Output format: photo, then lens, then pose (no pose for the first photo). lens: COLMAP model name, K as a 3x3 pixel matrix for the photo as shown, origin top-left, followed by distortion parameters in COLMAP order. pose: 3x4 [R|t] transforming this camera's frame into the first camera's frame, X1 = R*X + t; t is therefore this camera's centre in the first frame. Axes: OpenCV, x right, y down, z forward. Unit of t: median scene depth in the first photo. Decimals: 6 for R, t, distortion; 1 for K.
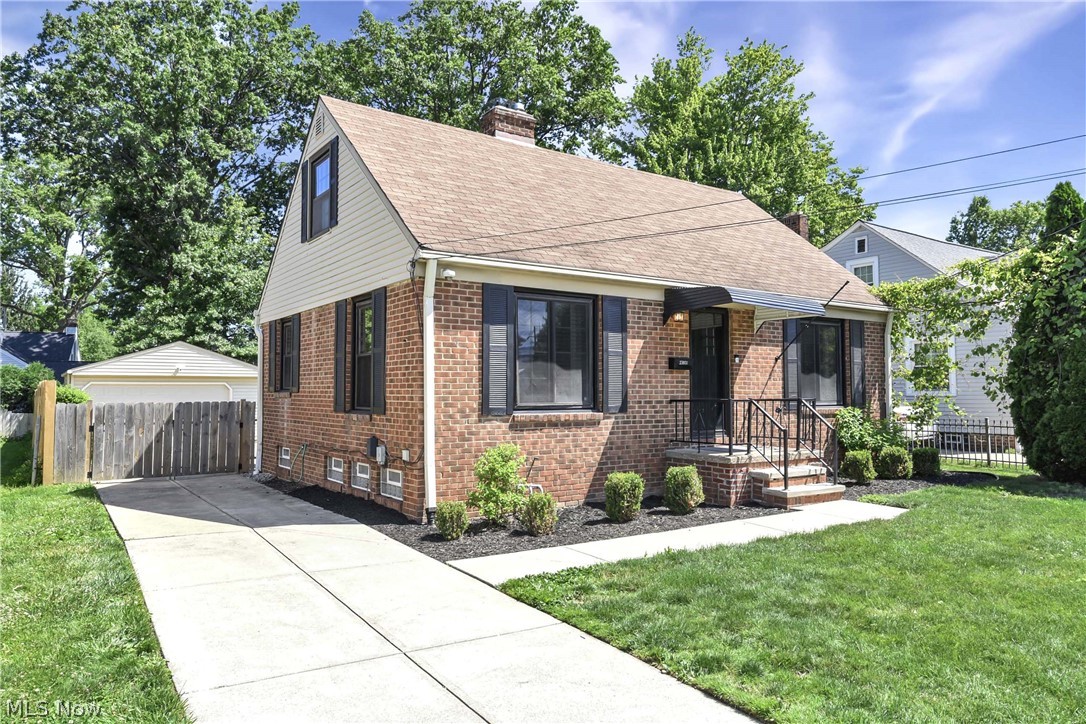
lens RADIAL K [[713.0, 0, 543.0], [0, 713.0, 358.5], [0, 0, 1]] dist [0.024137, 0.000716]
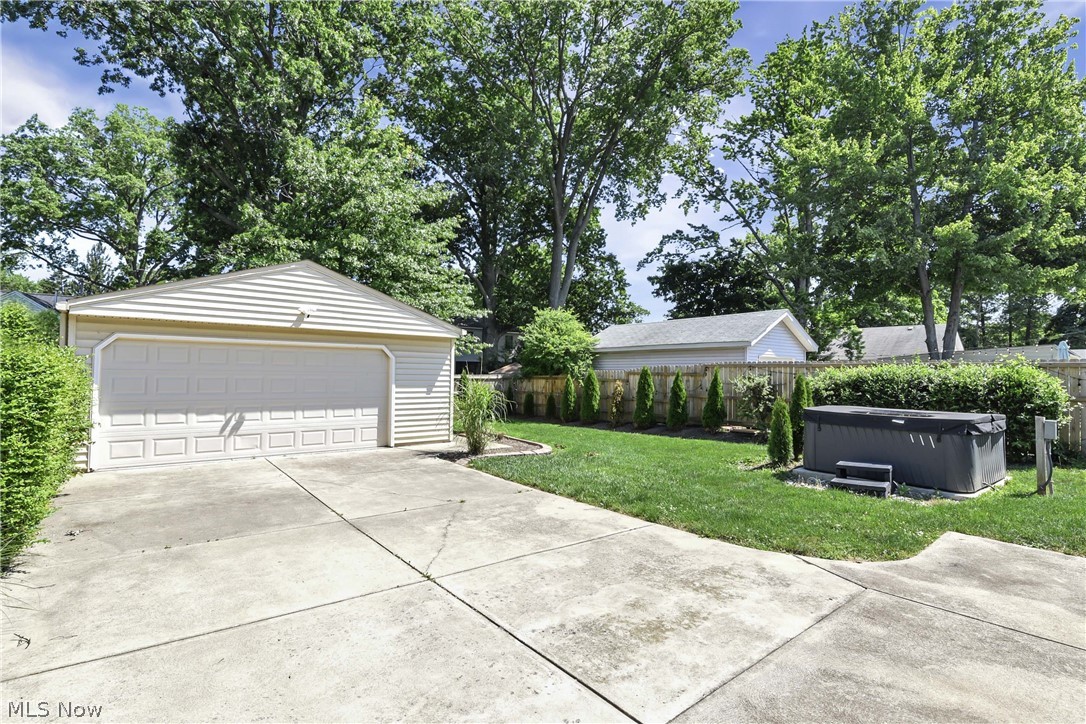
lens RADIAL K [[508.0, 0, 543.0], [0, 508.0, 362.0], [0, 0, 1]] dist [-0.000670, -0.000998]
pose [[0.997549, 0.019576, 0.067182, -0.785115], [-0.021267, 0.999472, 0.024545, 0.077130], [-0.066666, -0.025914, 0.997439, 1.363467]]
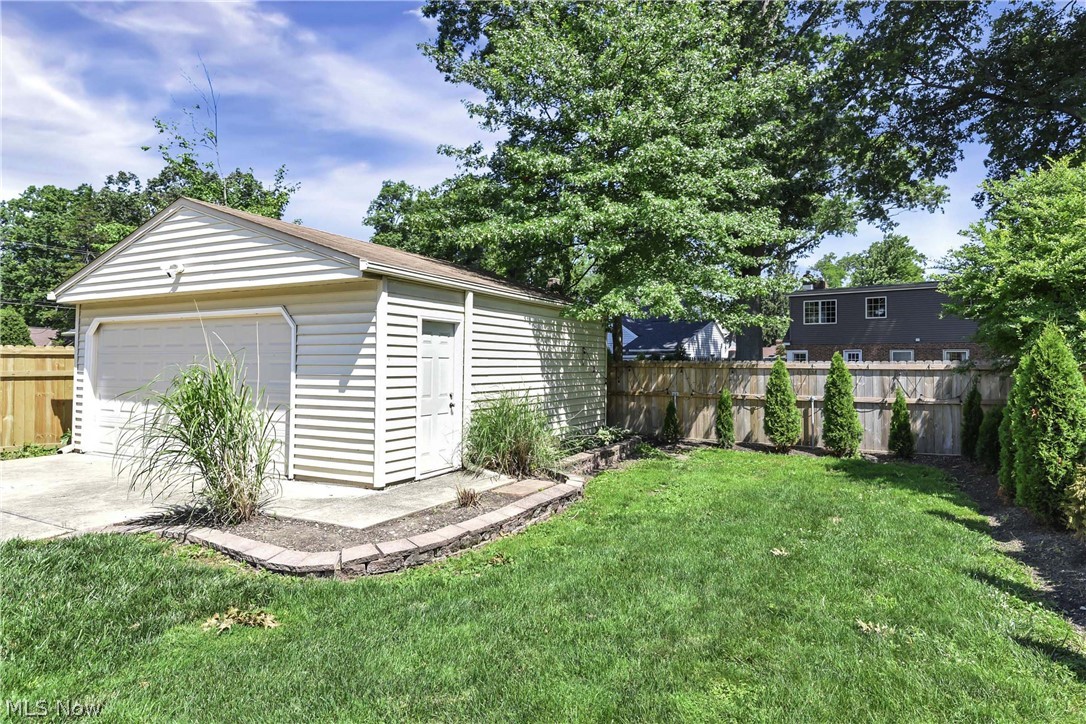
lens RADIAL K [[616.7, 0, 543.0], [0, 616.7, 362.0], [0, 0, 1]] dist [0.000440, -0.041834]
pose [[0.467711, 0.003071, -0.883876, -0.310563], [0.037399, 0.999030, 0.023262, 0.128366], [0.883090, -0.043936, 0.467143, 2.200768]]
